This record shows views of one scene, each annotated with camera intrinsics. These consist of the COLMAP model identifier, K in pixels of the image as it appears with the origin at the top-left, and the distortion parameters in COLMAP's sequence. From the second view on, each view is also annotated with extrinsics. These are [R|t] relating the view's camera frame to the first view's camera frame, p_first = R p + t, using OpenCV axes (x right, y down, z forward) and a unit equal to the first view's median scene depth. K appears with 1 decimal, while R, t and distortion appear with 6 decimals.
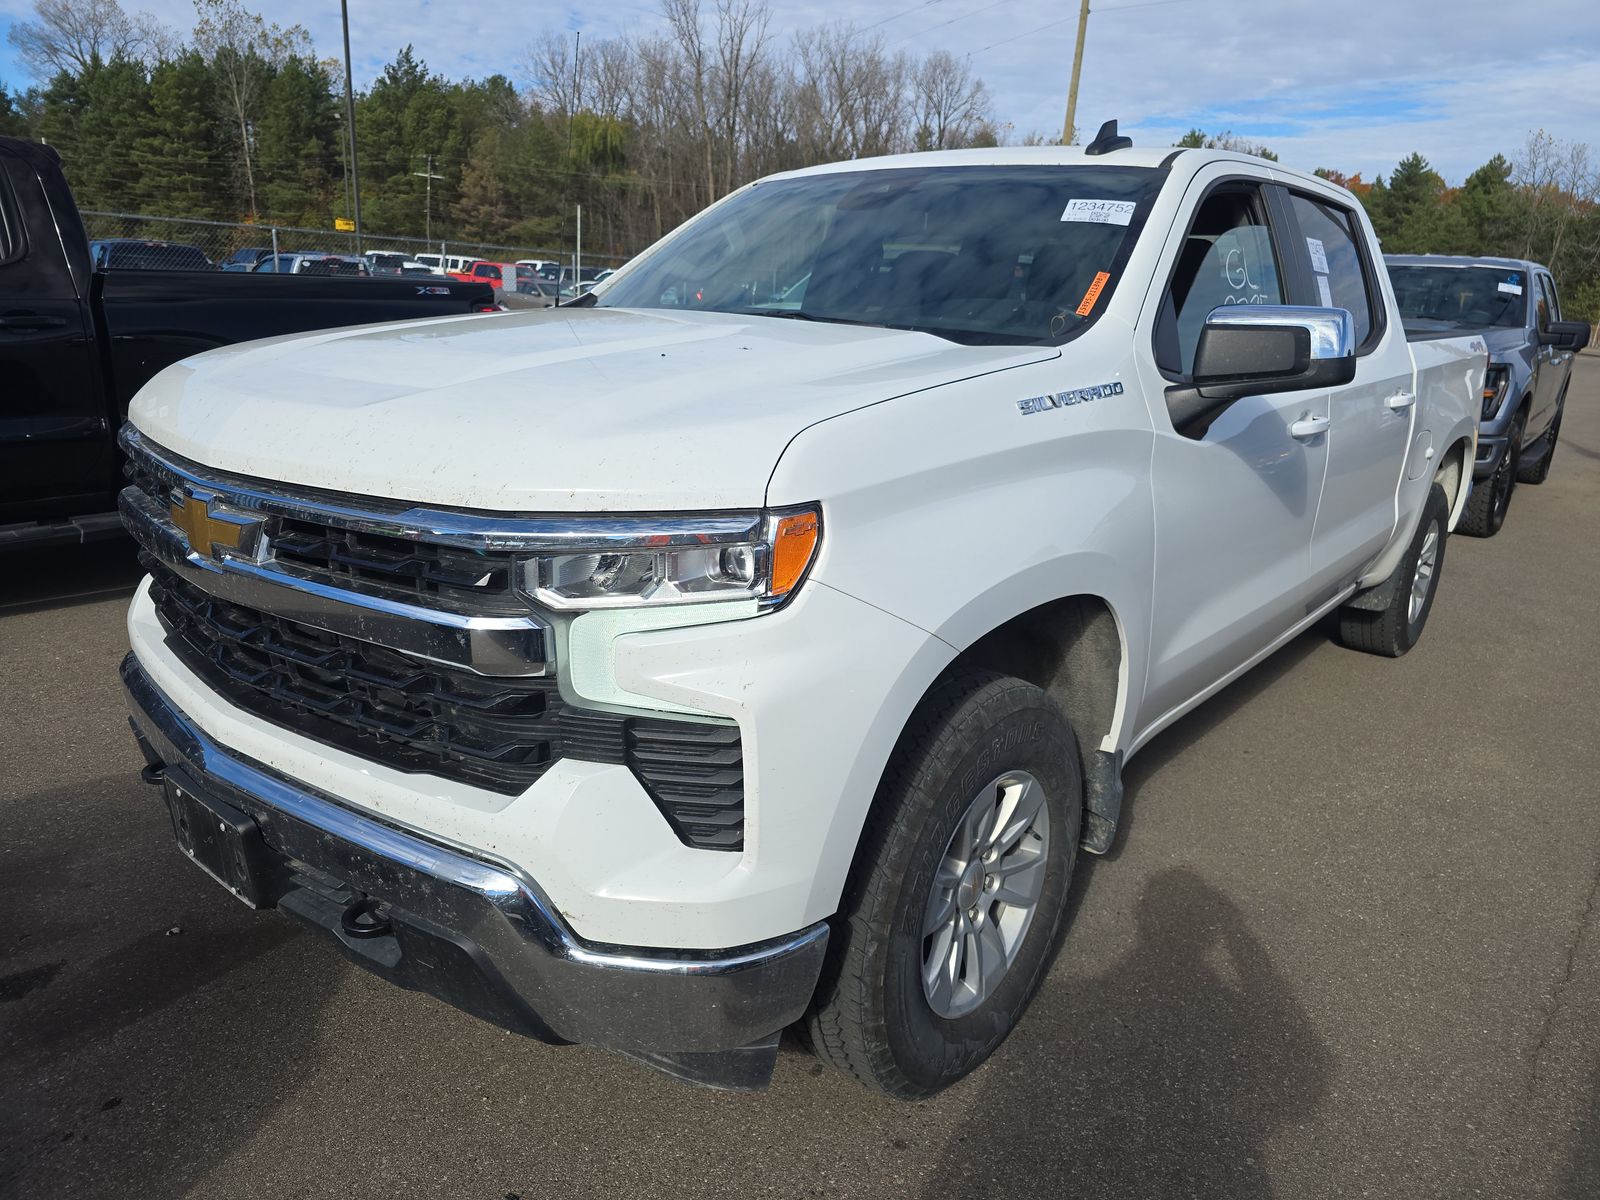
lens RADIAL K [[1153.9, 0, 807.6], [0, 1153.9, 598.2], [0, 0, 1]] dist [0.034287, -0.002297]
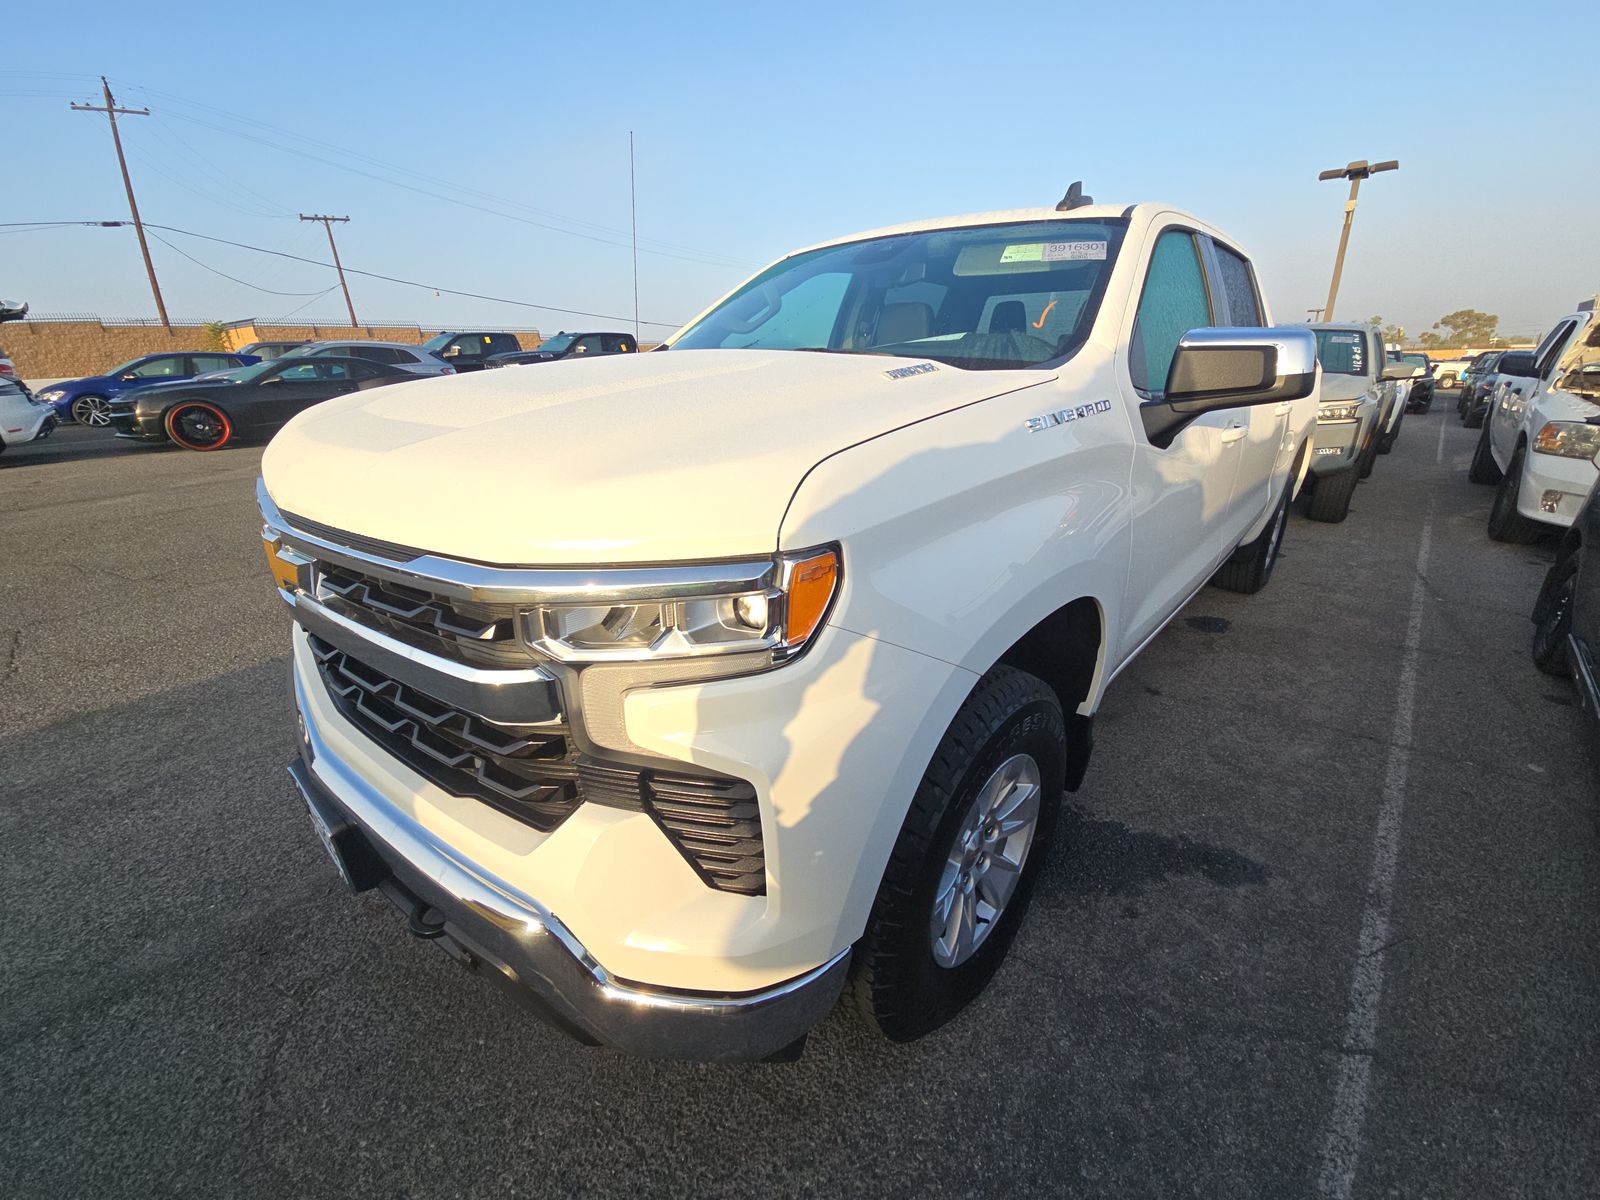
lens RADIAL K [[656.9, 0, 799.5], [0, 656.9, 618.3], [0, 0, 1]] dist [-0.049423, 0.000048]
pose [[0.998175, -0.012675, -0.059050, 0.009569], [0.020316, 0.991219, 0.130657, -0.090699], [0.056875, -0.131618, 0.989668, 0.469331]]
